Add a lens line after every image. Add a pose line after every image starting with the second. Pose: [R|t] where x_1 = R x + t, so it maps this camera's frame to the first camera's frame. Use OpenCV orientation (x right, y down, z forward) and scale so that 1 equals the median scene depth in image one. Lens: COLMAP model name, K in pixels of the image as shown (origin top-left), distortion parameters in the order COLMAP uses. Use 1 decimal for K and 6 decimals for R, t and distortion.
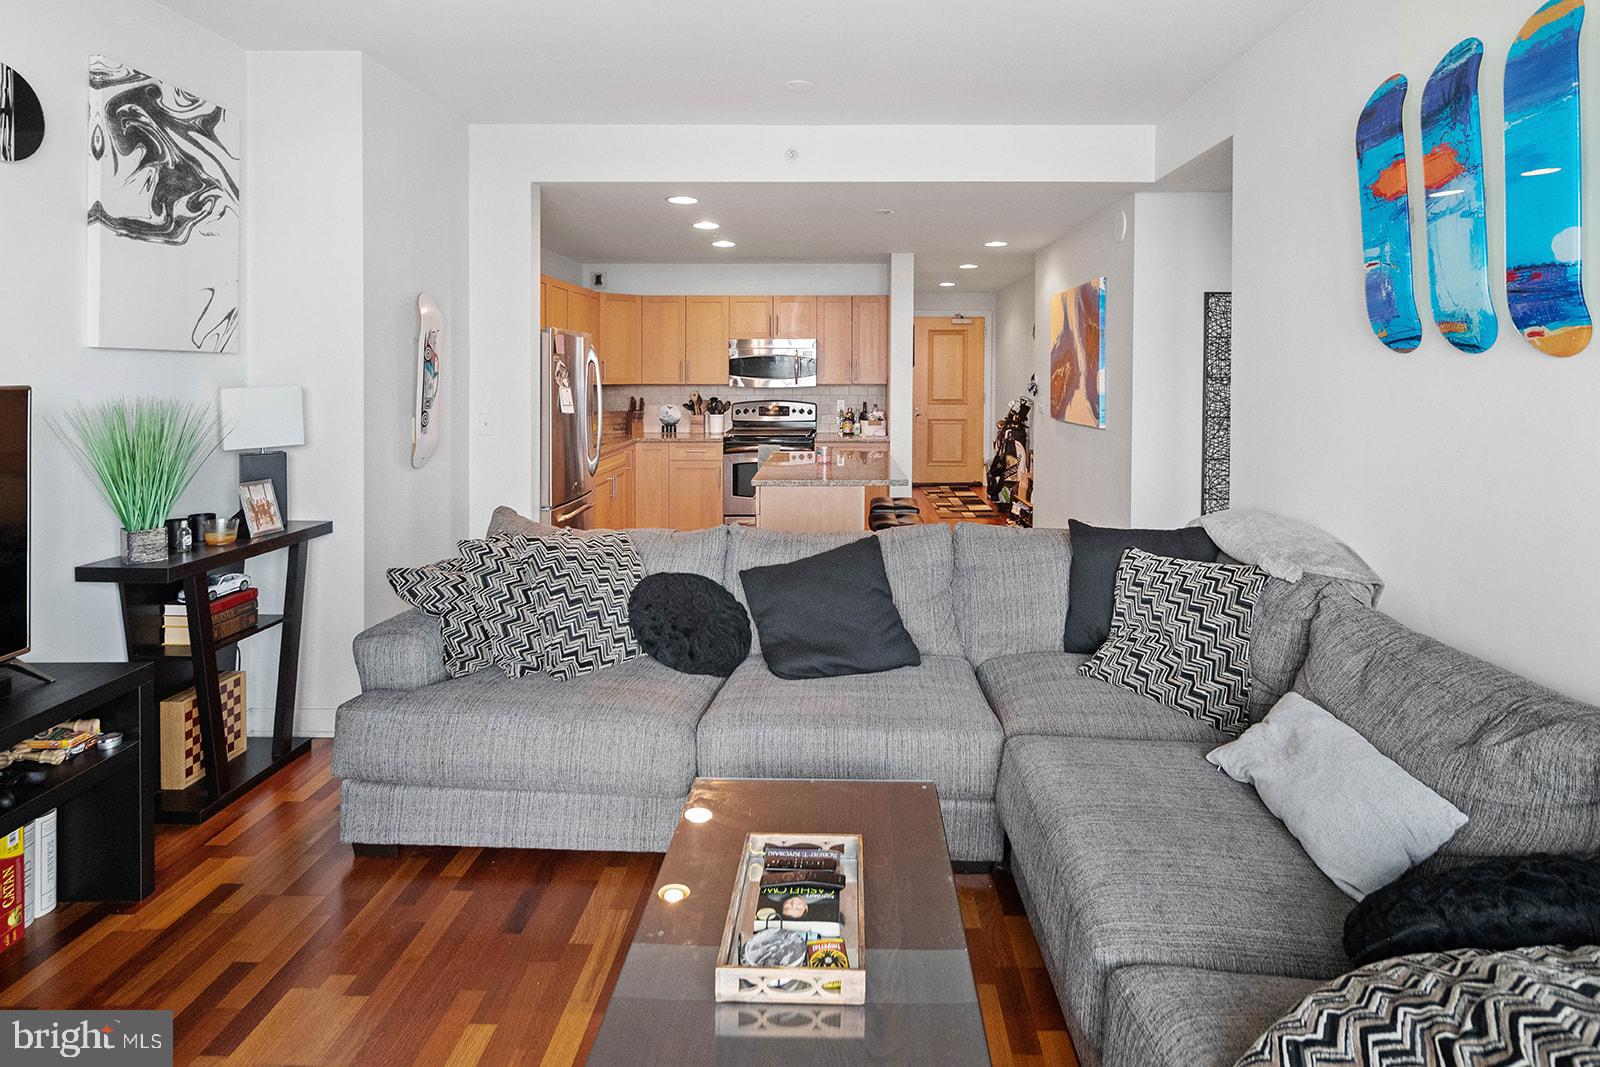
lens RADIAL K [[845.7, 0, 836.1], [0, 845.7, 385.1], [0, 0, 1]] dist [0.002171, -0.001804]
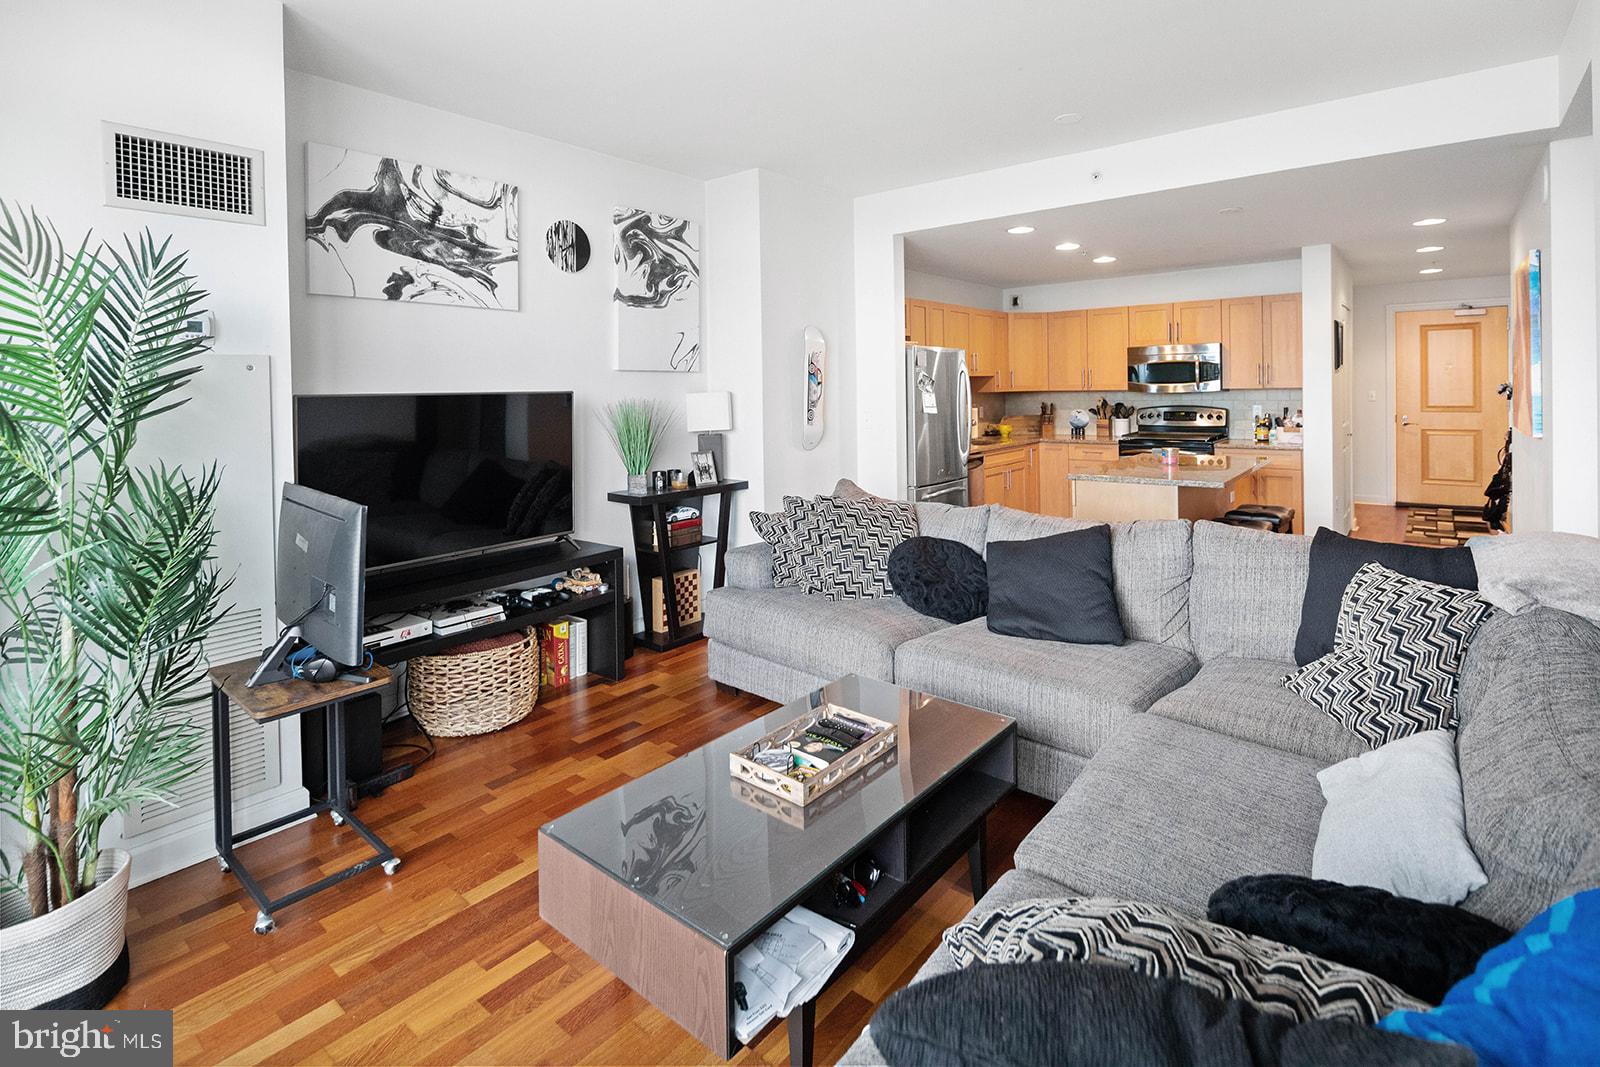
lens RADIAL K [[770.6, 0, 803.6], [0, 770.6, 391.9], [0, 0, 1]] dist [0.000750, -0.001560]
pose [[0.779330, -0.010635, -0.626524, 0.389694], [0.007197, 0.999942, -0.008021, 0.014604], [0.626573, 0.001742, 0.779361, -0.012471]]
